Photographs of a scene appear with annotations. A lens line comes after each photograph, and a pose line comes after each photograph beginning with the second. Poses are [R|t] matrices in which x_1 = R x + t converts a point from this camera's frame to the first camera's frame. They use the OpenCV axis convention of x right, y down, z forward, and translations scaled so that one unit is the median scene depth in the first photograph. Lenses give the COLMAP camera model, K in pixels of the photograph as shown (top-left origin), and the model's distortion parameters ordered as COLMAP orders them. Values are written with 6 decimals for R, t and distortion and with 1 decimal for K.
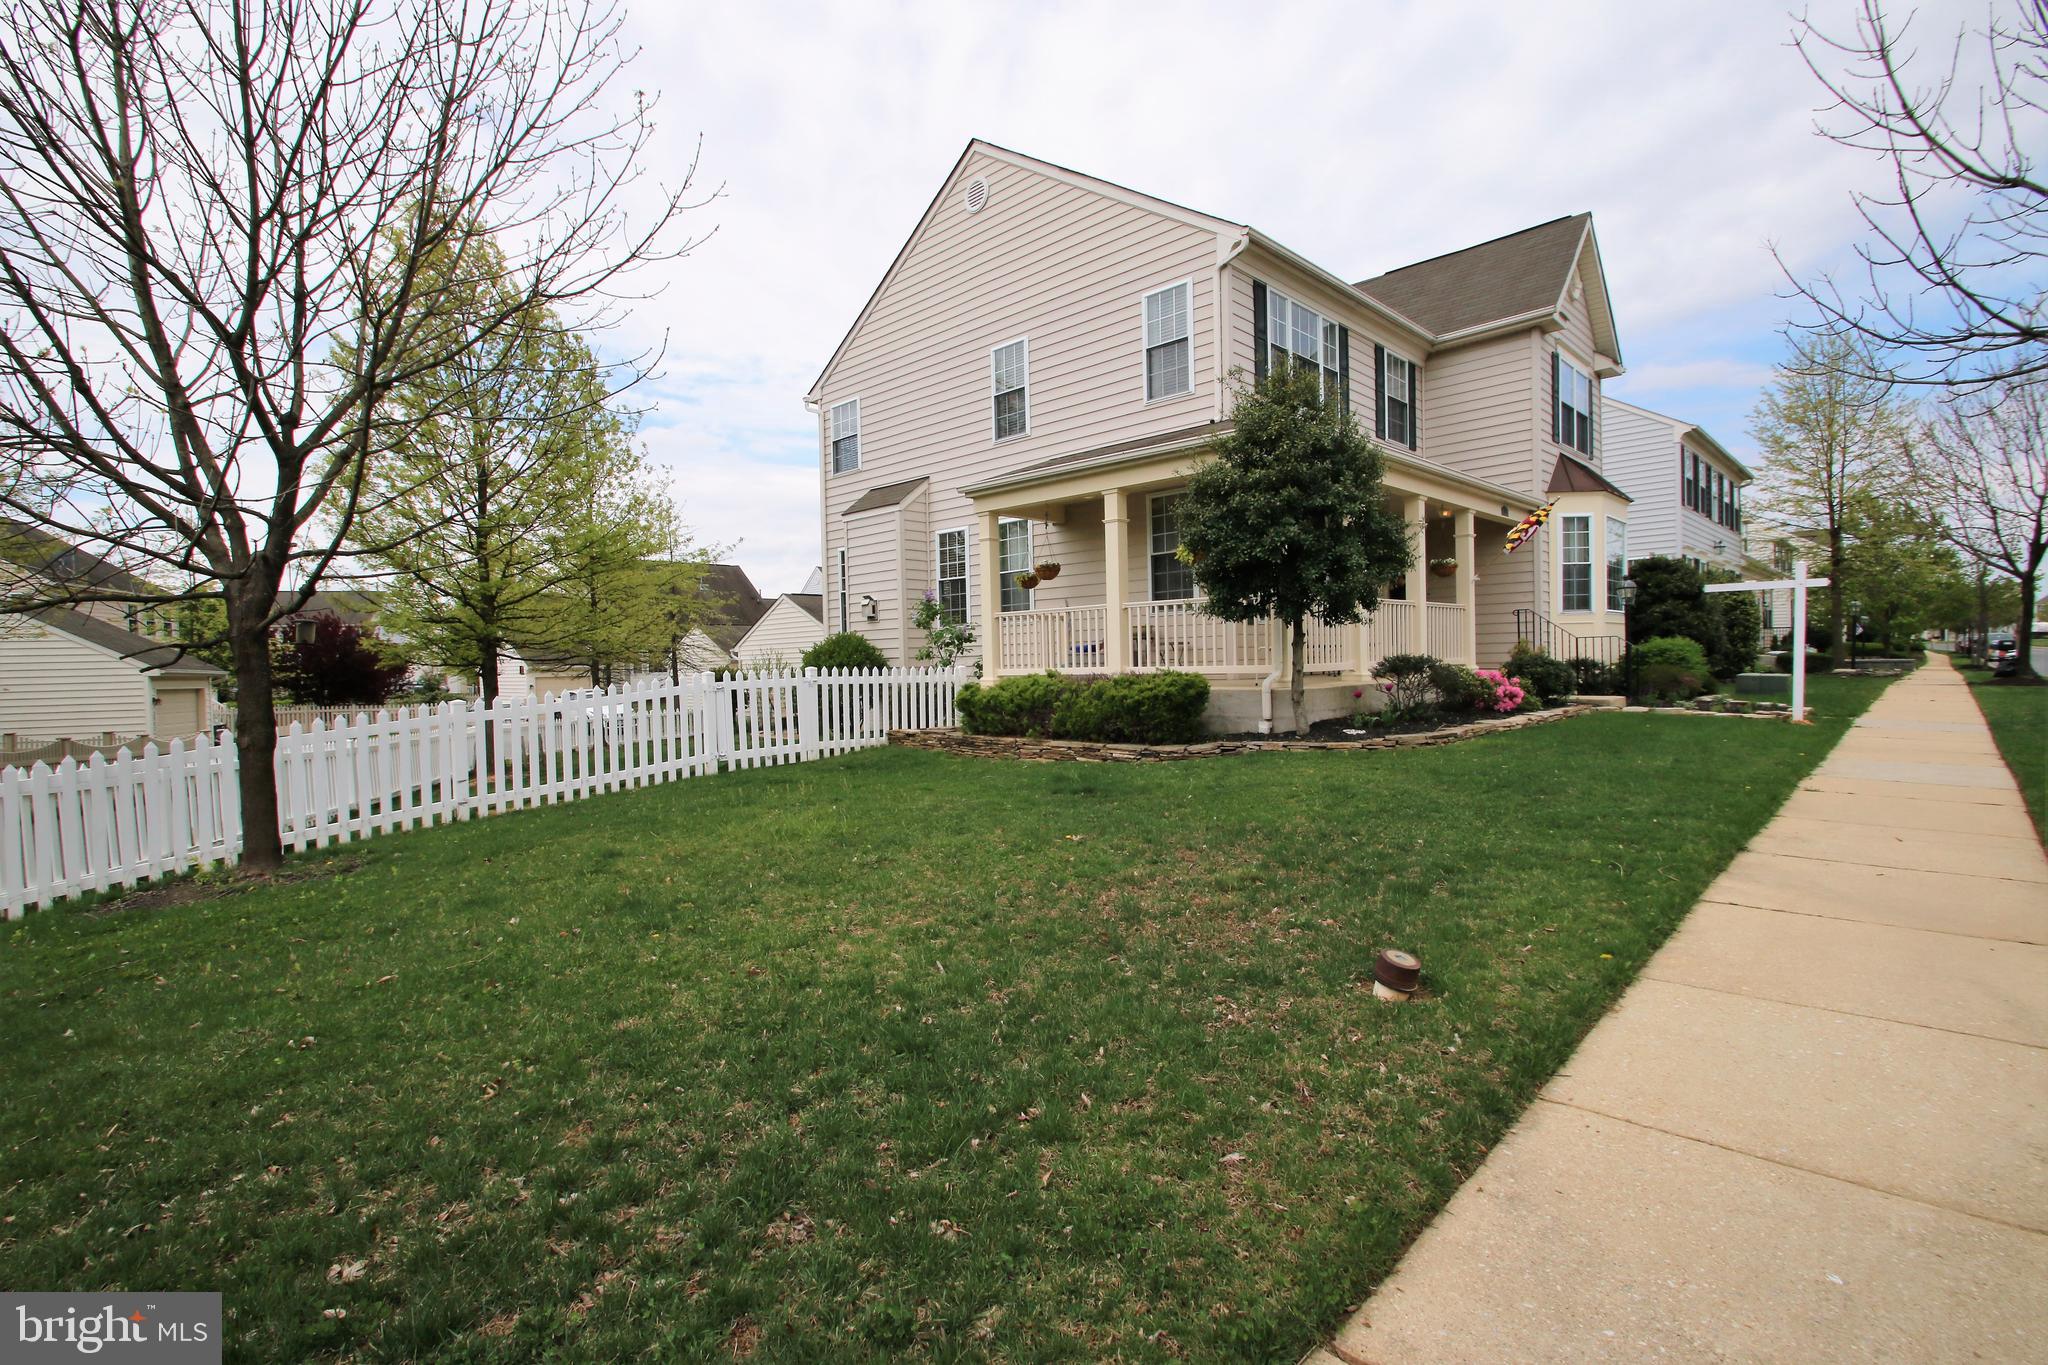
lens RADIAL K [[953.1, 0, 1023.5], [0, 953.1, 685.6], [0, 0, 1]] dist [0.003498, -0.010589]
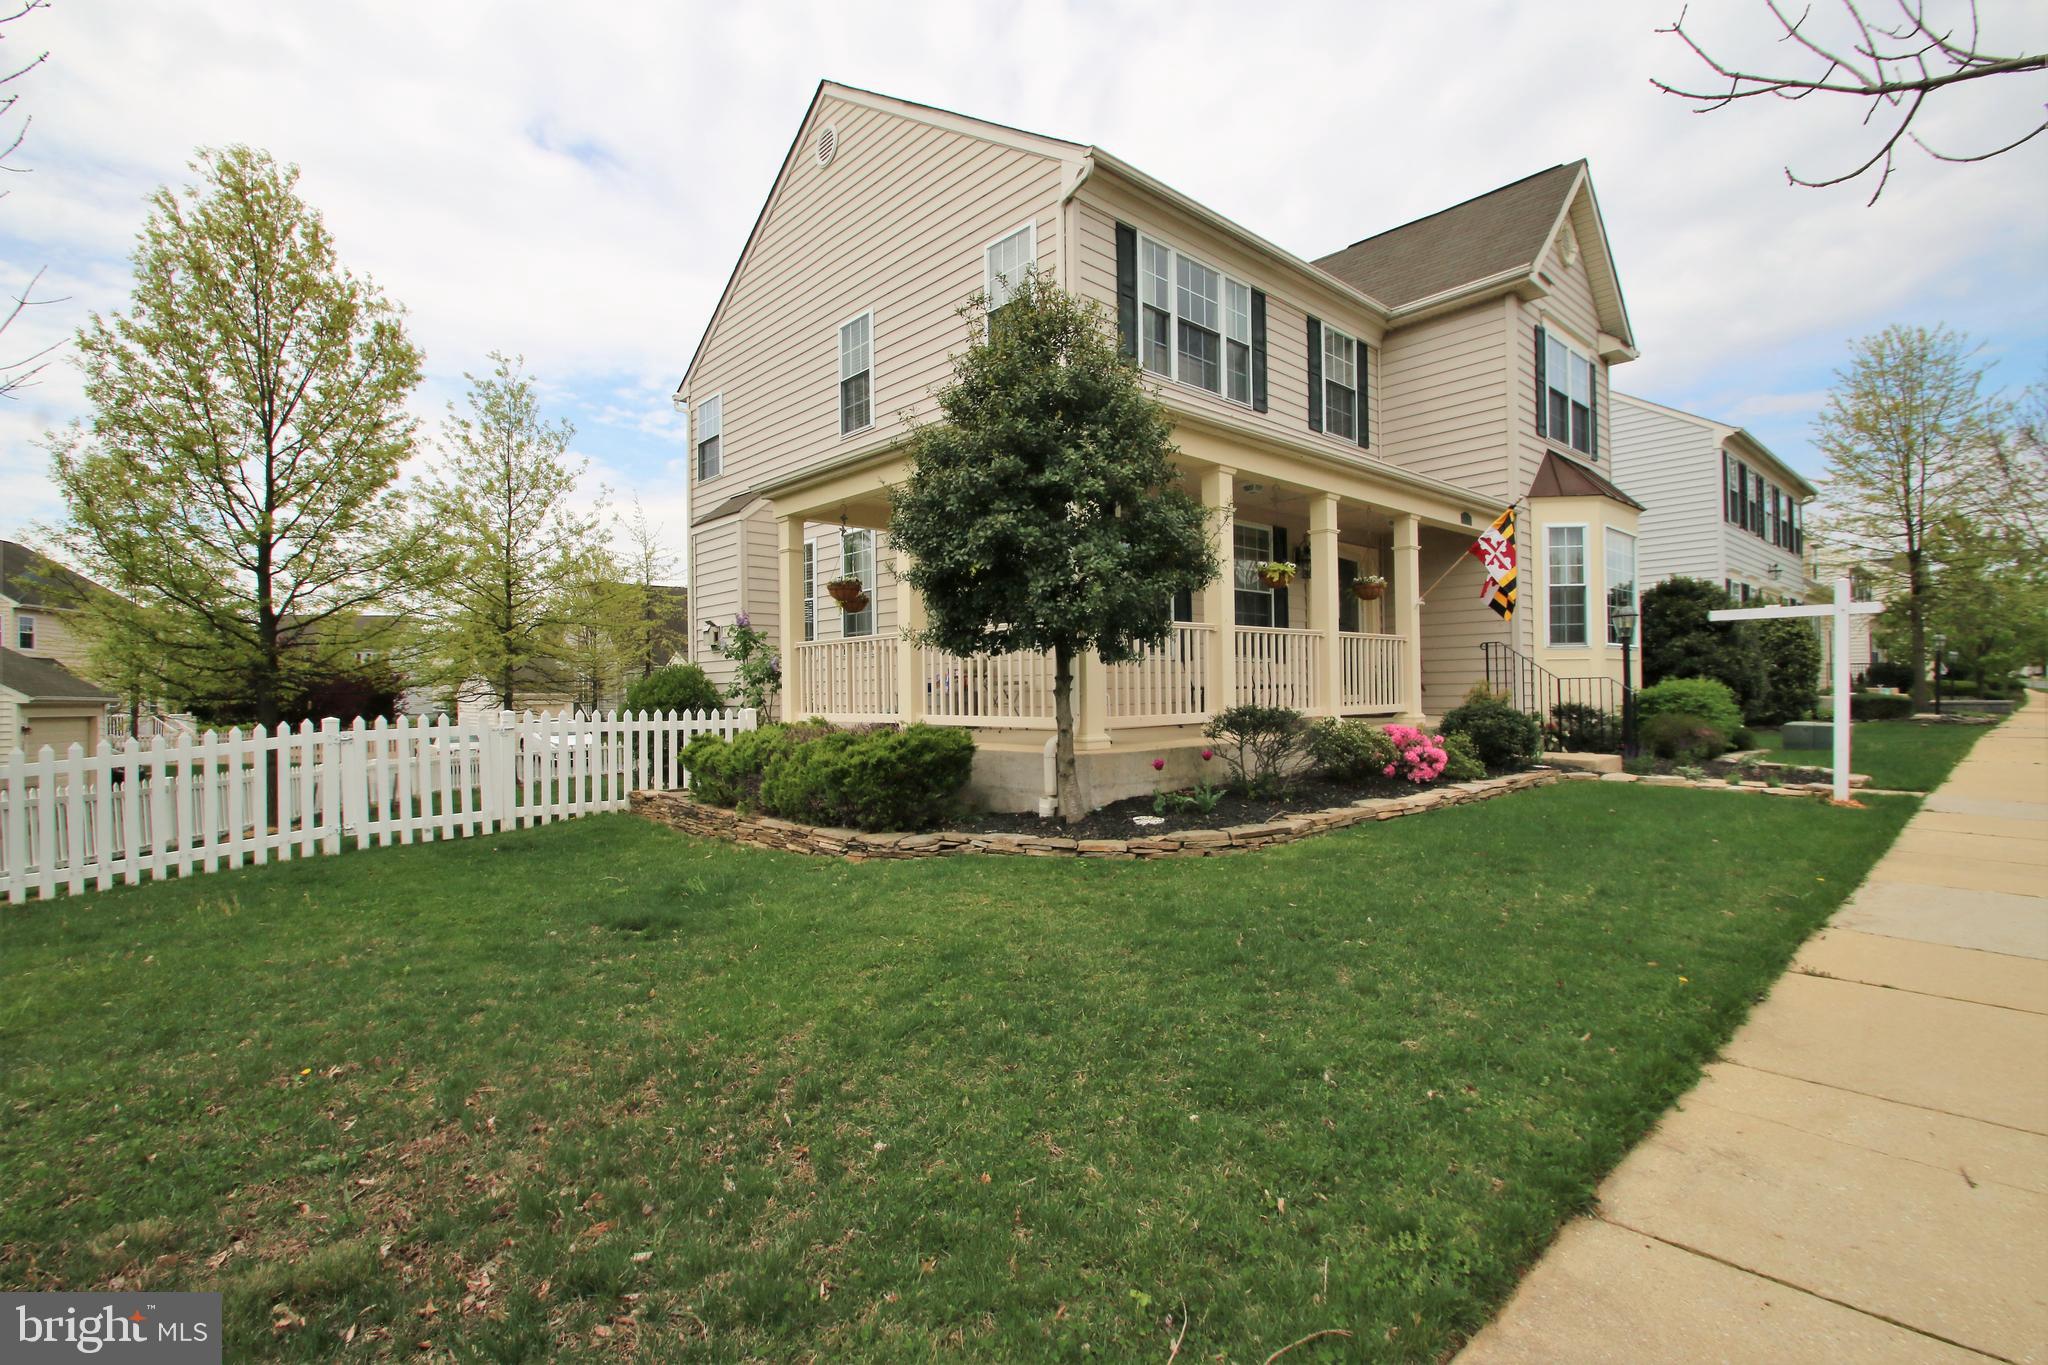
lens RADIAL K [[953.1, 0, 1024.4], [0, 953.1, 686.2], [0, 0, 1]] dist [0.003498, -0.010589]
pose [[0.998472, 0.009221, -0.054481, 0.176816], [-0.010800, 0.999528, -0.028750, -0.016189], [0.054191, 0.029294, 0.998101, 0.185687]]
